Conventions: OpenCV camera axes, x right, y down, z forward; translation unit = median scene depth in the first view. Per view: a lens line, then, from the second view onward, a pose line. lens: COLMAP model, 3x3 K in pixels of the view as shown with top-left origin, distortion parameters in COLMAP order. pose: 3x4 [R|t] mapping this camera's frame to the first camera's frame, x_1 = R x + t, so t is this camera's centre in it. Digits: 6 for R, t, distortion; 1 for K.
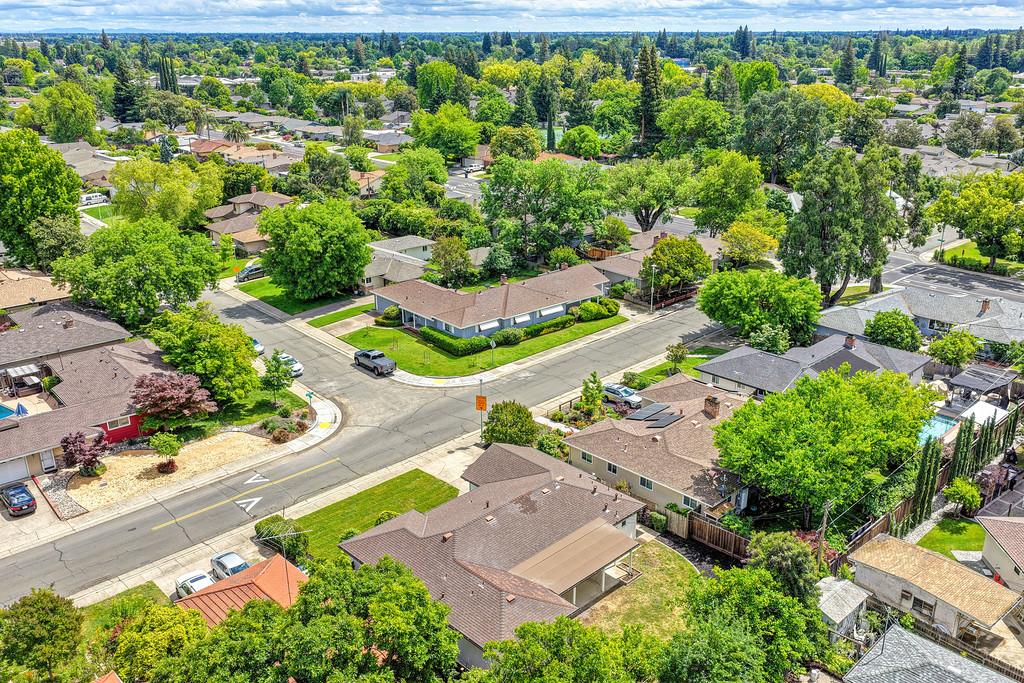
lens RADIAL K [[858.0, 0, 512.0], [0, 858.0, 341.5], [0, 0, 1]] dist [-0.000363, 0.004200]
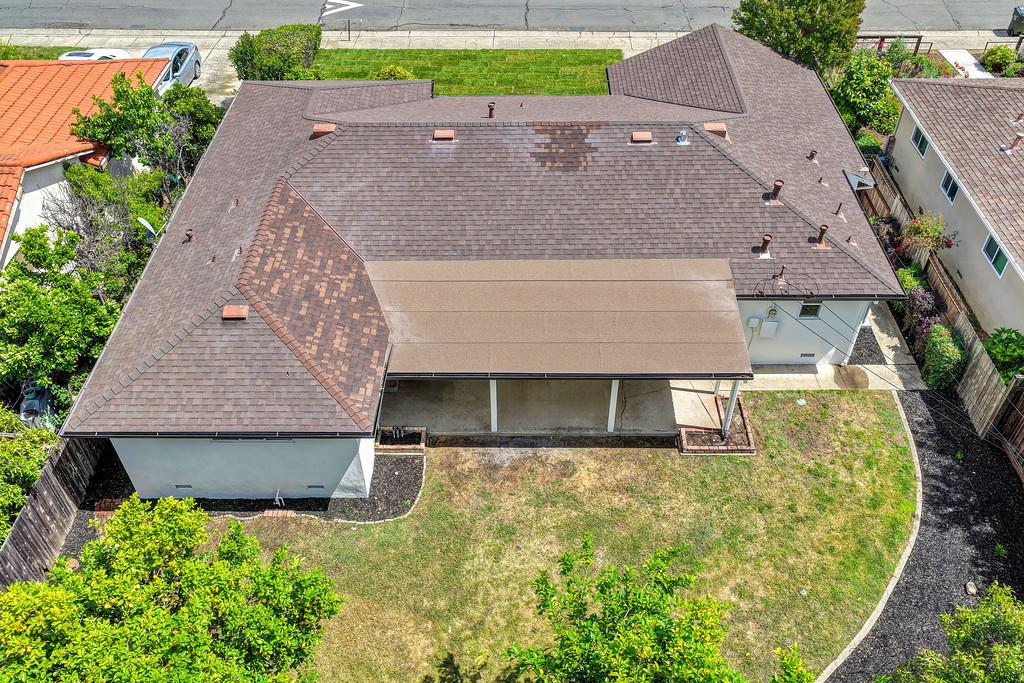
lens RADIAL K [[858.0, 0, 512.0], [0, 858.0, 341.5], [0, 0, 1]] dist [-0.000363, 0.004200]
pose [[0.718466, 0.485778, -0.497823, 0.229501], [-0.241638, 0.845451, 0.476260, 0.084067], [0.652241, -0.221883, 0.724810, 0.667514]]
